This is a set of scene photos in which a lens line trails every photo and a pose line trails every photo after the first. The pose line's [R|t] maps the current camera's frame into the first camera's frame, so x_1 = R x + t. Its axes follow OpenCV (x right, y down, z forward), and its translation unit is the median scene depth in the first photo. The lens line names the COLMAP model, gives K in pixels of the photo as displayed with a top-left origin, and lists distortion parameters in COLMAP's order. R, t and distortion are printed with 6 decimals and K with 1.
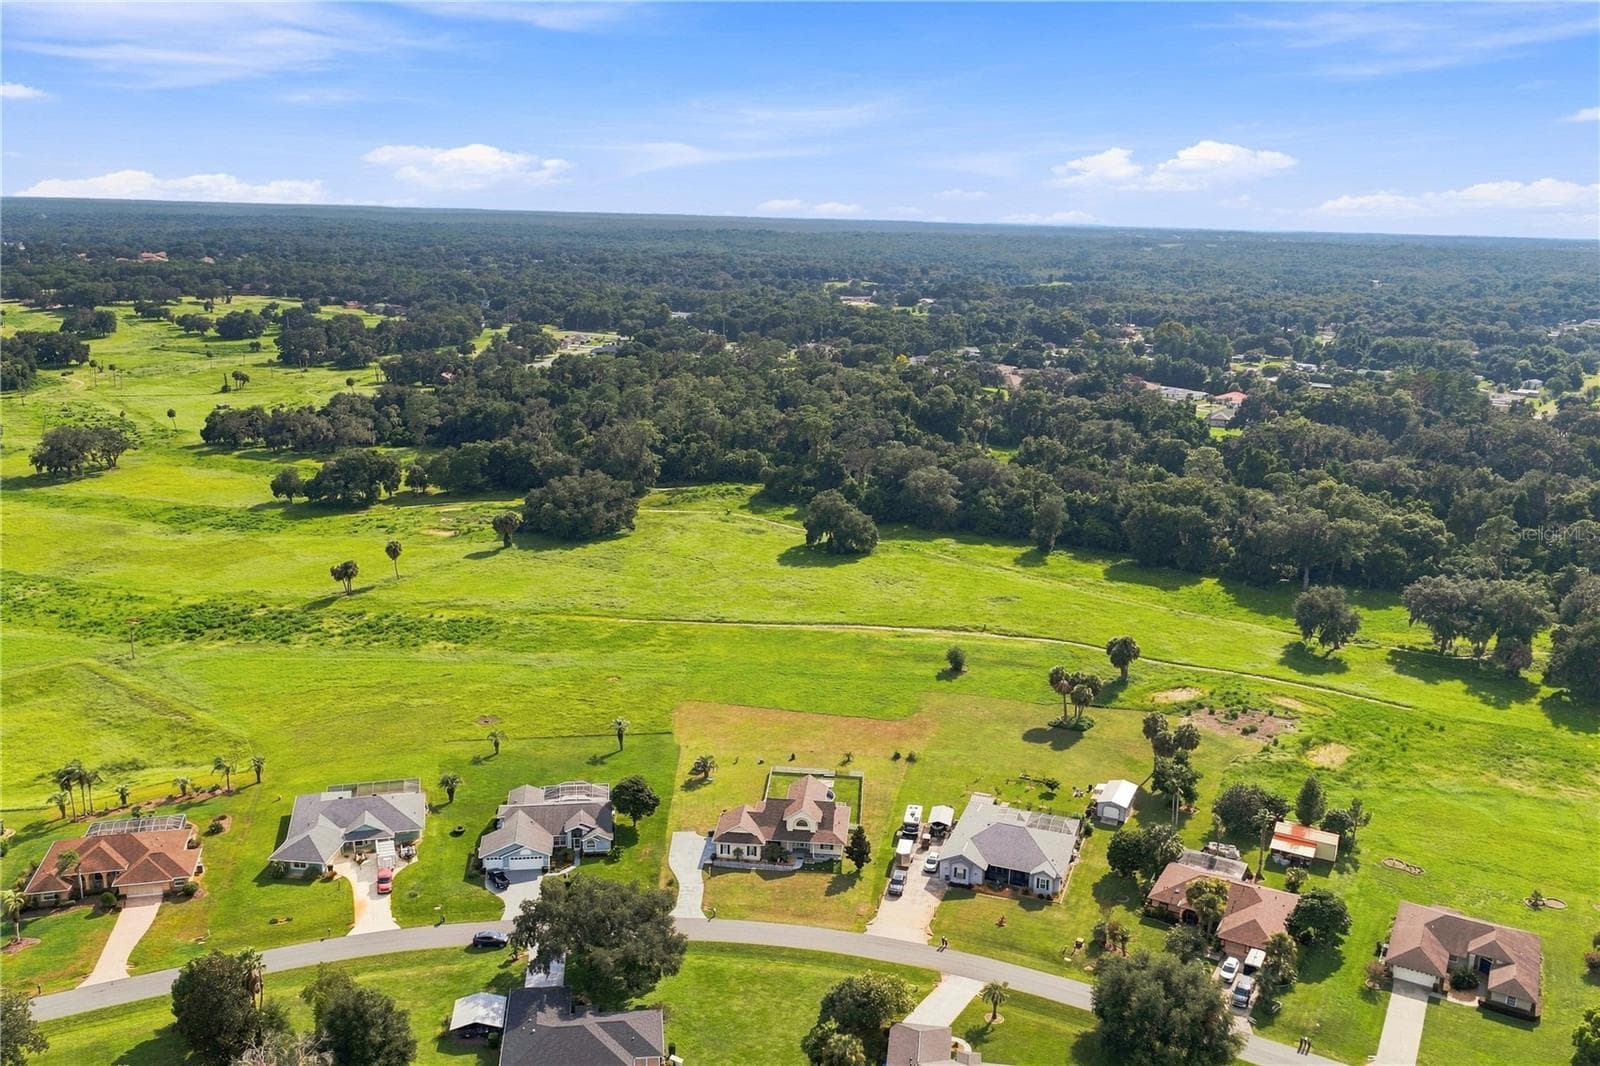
lens RADIAL K [[1337.8, 0, 799.8], [0, 1337.8, 534.7], [0, 0, 1]] dist [0.026443, -0.044523]
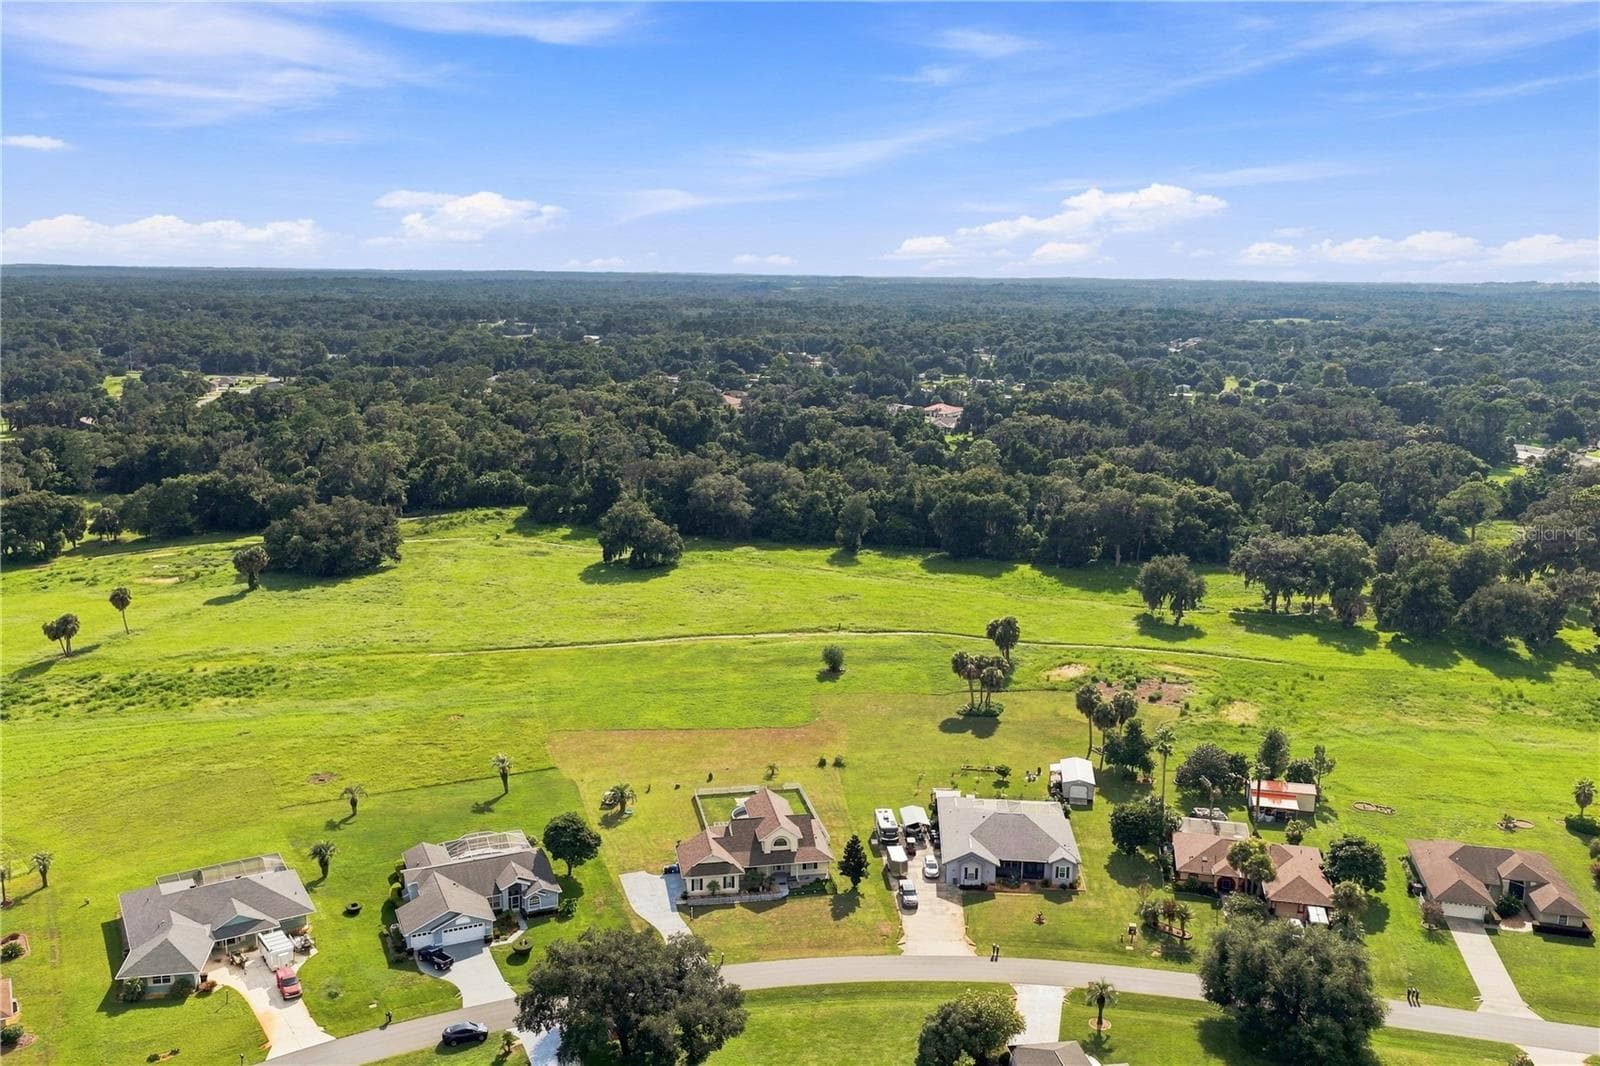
lens RADIAL K [[1337.8, 0, 804.0], [0, 1337.8, 538.4], [0, 0, 1]] dist [0.026443, -0.044523]
pose [[0.960586, -0.066836, 0.269828, -0.171946], [0.075837, 0.996854, -0.023060, 0.036067], [-0.267437, 0.042614, 0.962632, 0.138029]]
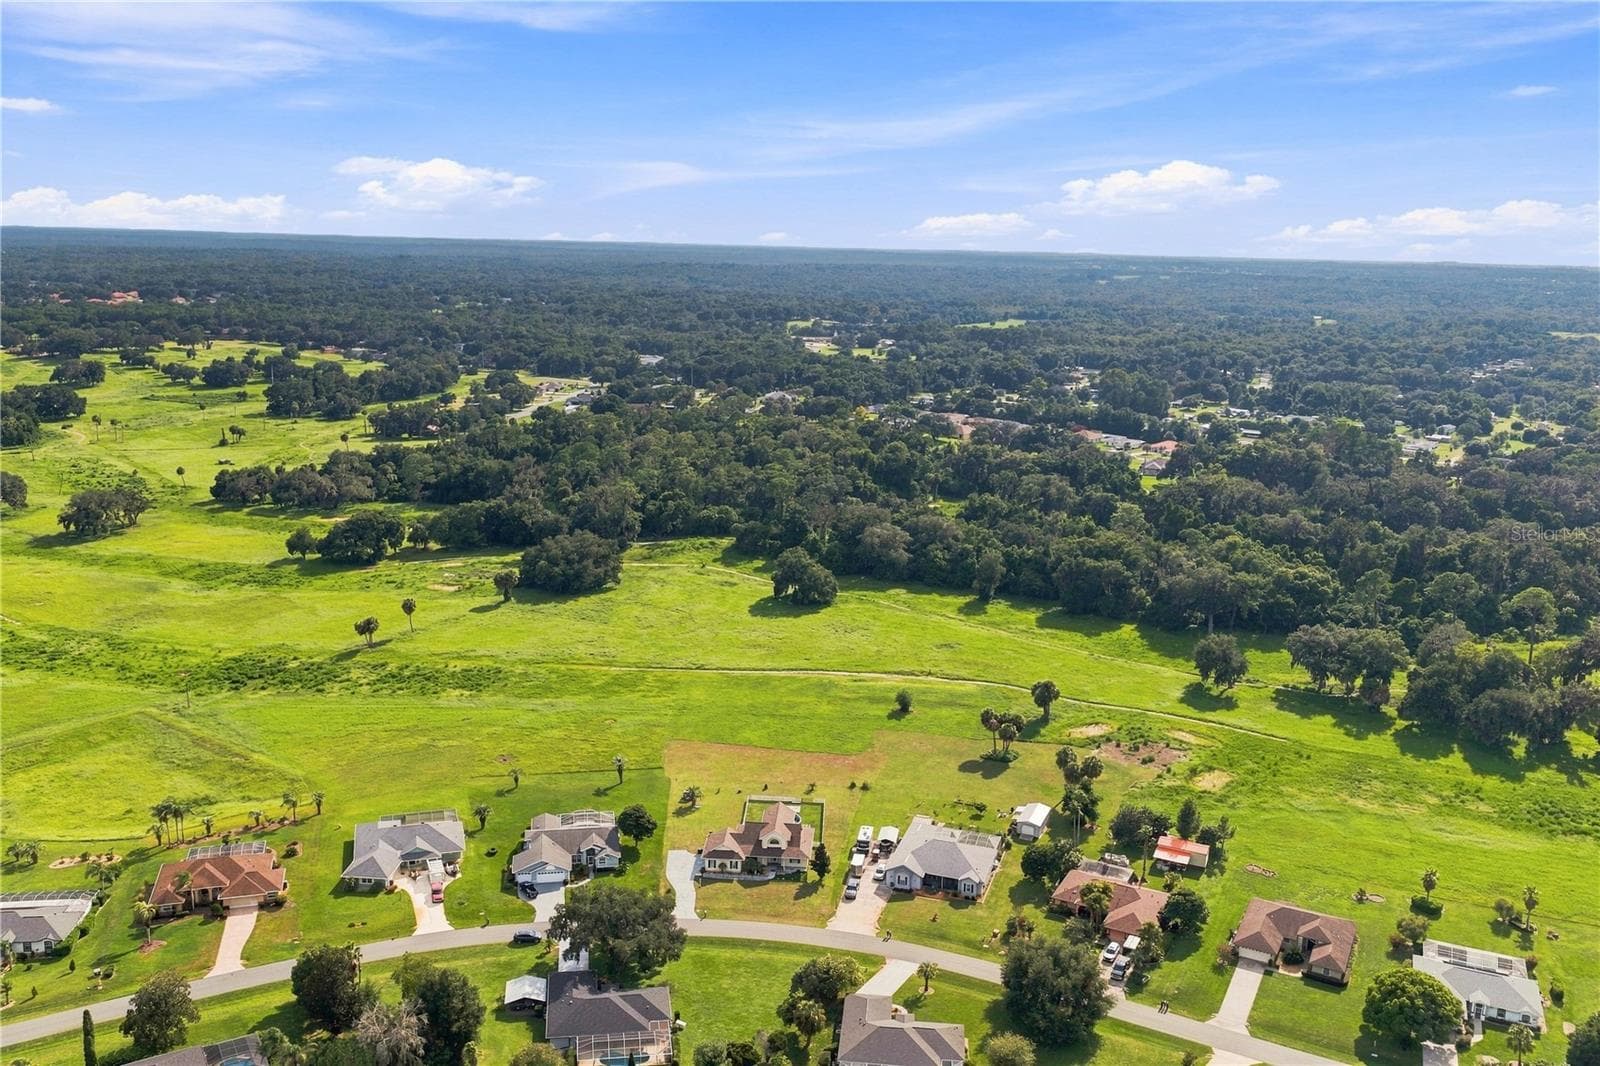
lens RADIAL K [[1337.8, 0, 801.6], [0, 1337.8, 539.7], [0, 0, 1]] dist [0.026443, -0.044523]
pose [[0.999578, -0.006123, 0.028387, -0.005749], [0.006556, 0.999863, -0.015199, -0.036211], [-0.028290, 0.015379, 0.999481, -0.197434]]
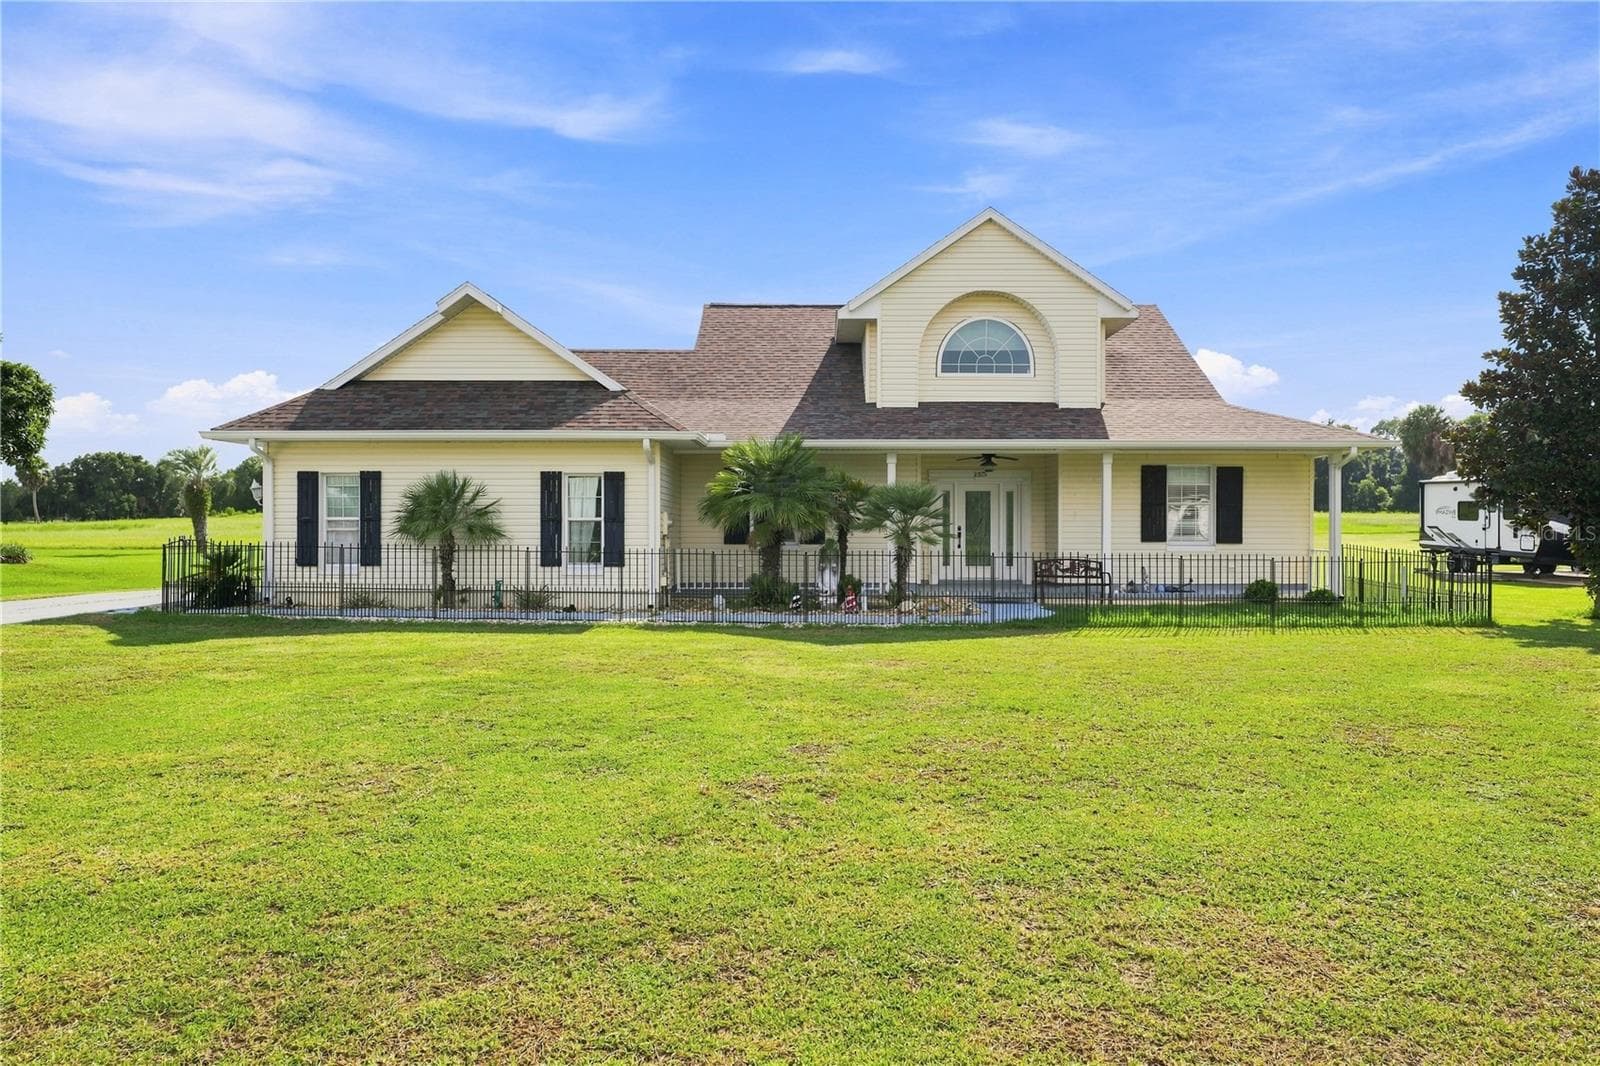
lens RADIAL K [[1070.7, 0, 801.6], [0, 1070.7, 529.3], [0, 0, 1]] dist [-0.003078, 0.004394]
pose [[0.996400, -0.021928, 0.081886, -0.021169], [0.040347, 0.972212, -0.230600, 0.217454], [-0.074554, 0.233074, 0.969597, 0.769932]]
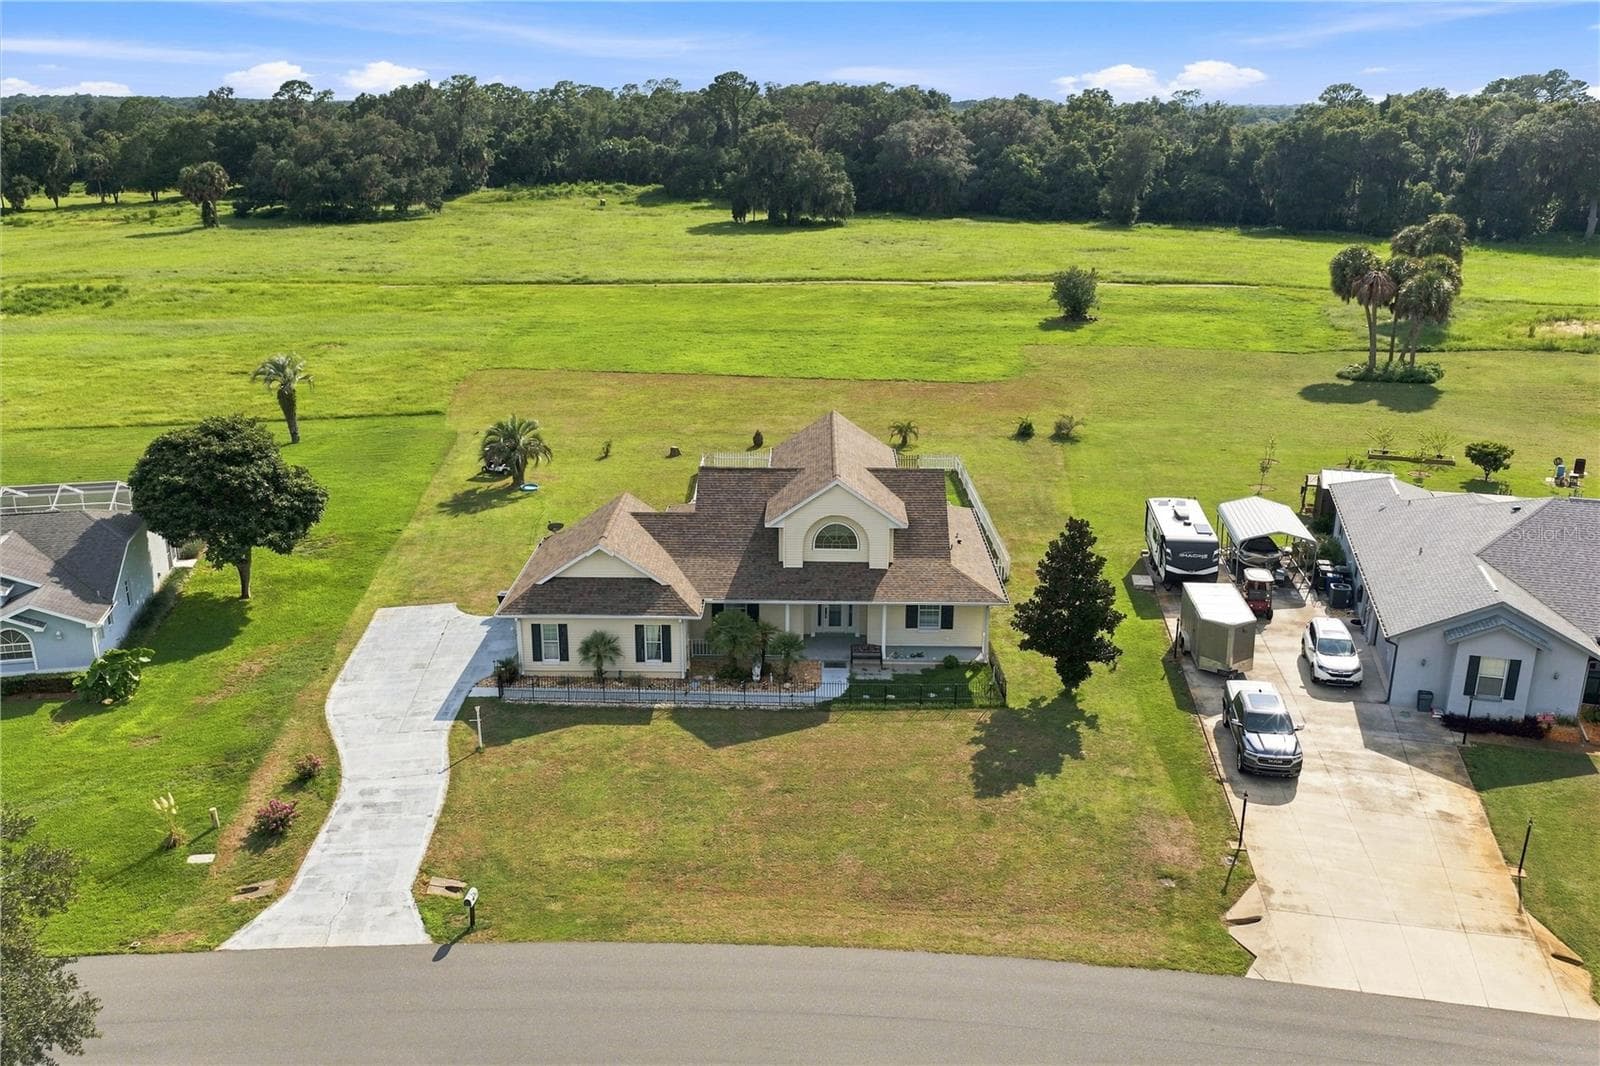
lens RADIAL K [[1337.8, 0, 798.6], [0, 1337.8, 543.9], [0, 0, 1]] dist [0.026443, -0.044523]
pose [[0.996738, -0.041538, 0.069202, -0.020893], [0.036008, 0.996197, 0.079339, 0.166085], [-0.072234, -0.076588, 0.994443, 0.623482]]
